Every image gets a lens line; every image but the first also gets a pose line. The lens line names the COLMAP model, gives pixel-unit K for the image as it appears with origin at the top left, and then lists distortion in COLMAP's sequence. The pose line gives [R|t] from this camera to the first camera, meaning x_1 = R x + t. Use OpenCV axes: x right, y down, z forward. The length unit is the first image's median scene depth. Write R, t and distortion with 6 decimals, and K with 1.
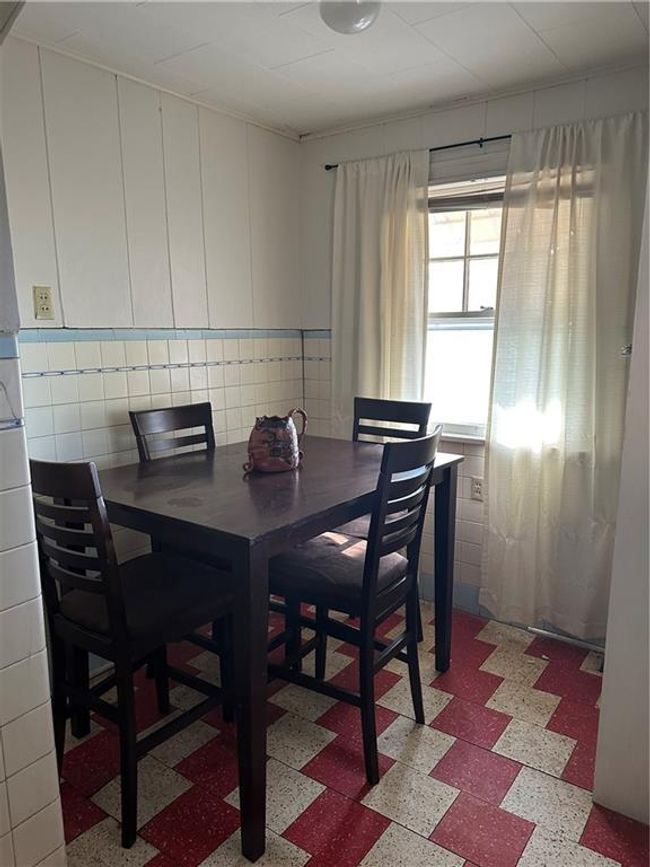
lens RADIAL K [[605.5, 0, 322.2], [0, 605.5, 445.4], [0, 0, 1]] dist [0.058095, -0.000661]
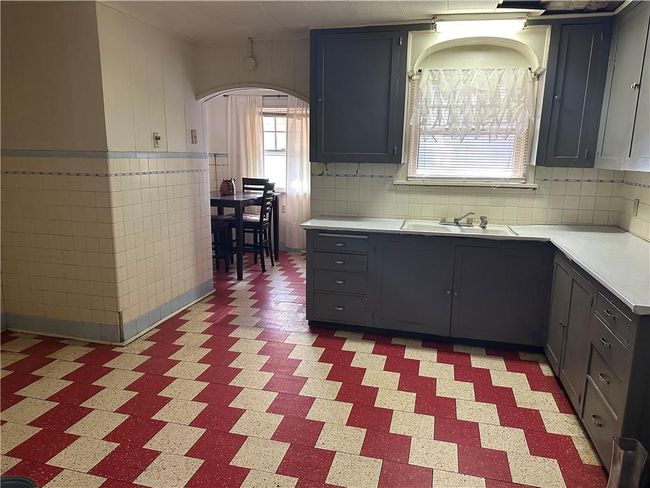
lens RADIAL K [[454.0, 0, 325.0], [0, 454.0, 244.0], [0, 0, 1]] dist [0.058095, -0.000661]
pose [[0.926008, -0.049824, 0.374203, -0.417154], [0.049903, 0.998709, 0.009486, 0.242140], [-0.374192, 0.009890, 0.927298, -1.199801]]
